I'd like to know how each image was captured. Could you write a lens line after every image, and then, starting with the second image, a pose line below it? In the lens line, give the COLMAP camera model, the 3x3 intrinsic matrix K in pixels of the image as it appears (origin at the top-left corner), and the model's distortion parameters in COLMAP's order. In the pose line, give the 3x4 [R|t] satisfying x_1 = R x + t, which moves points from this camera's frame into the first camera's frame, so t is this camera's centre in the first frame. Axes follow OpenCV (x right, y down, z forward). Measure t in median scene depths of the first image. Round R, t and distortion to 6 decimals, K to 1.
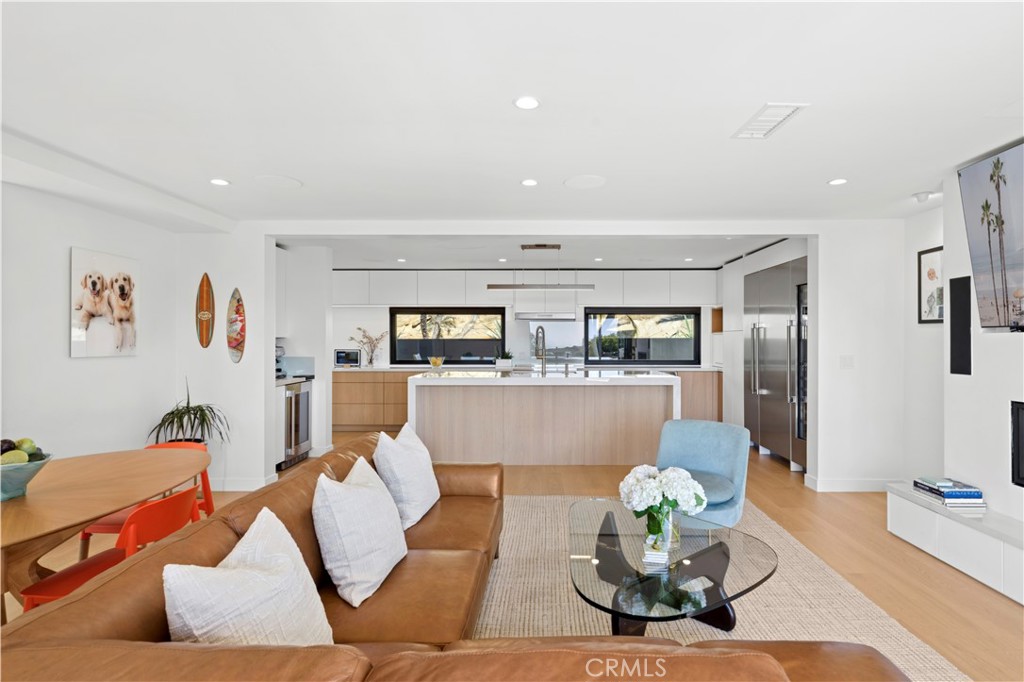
lens RADIAL K [[539.6, 0, 571.3], [0, 539.6, 330.4], [0, 0, 1]] dist [-0.006493, -0.000141]
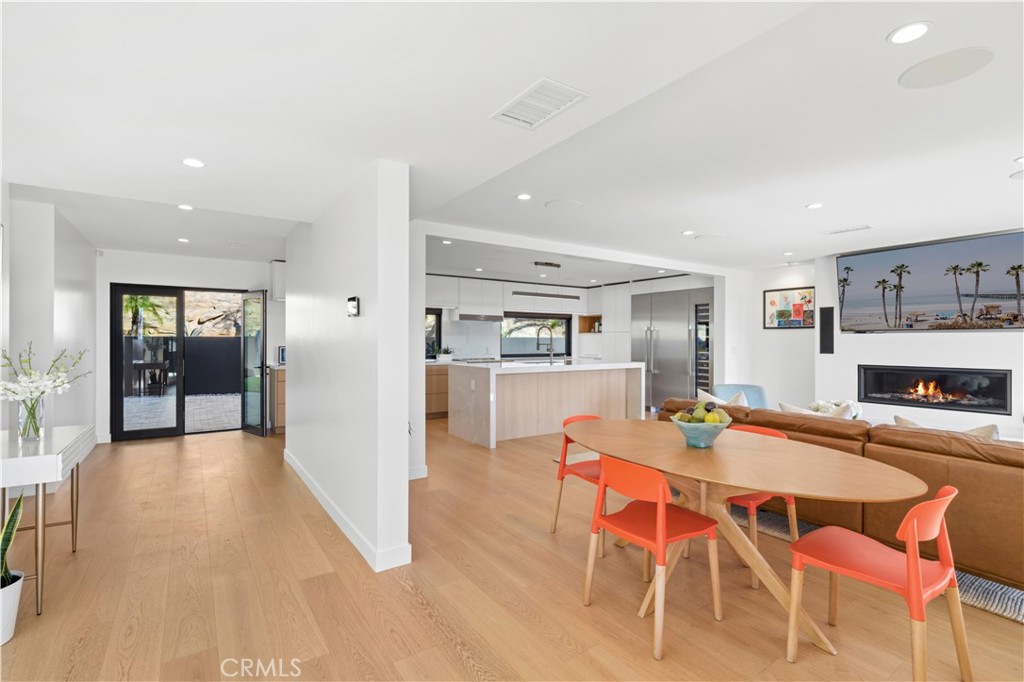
lens RADIAL K [[484.8, 0, 526.7], [0, 484.8, 336.9], [0, 0, 1]] dist [0.004692, -0.001064]
pose [[0.812195, 0.006450, 0.583350, -0.775137], [-0.012482, 0.999902, 0.006322, 0.011228], [-0.583252, -0.012416, 0.812196, 0.087350]]
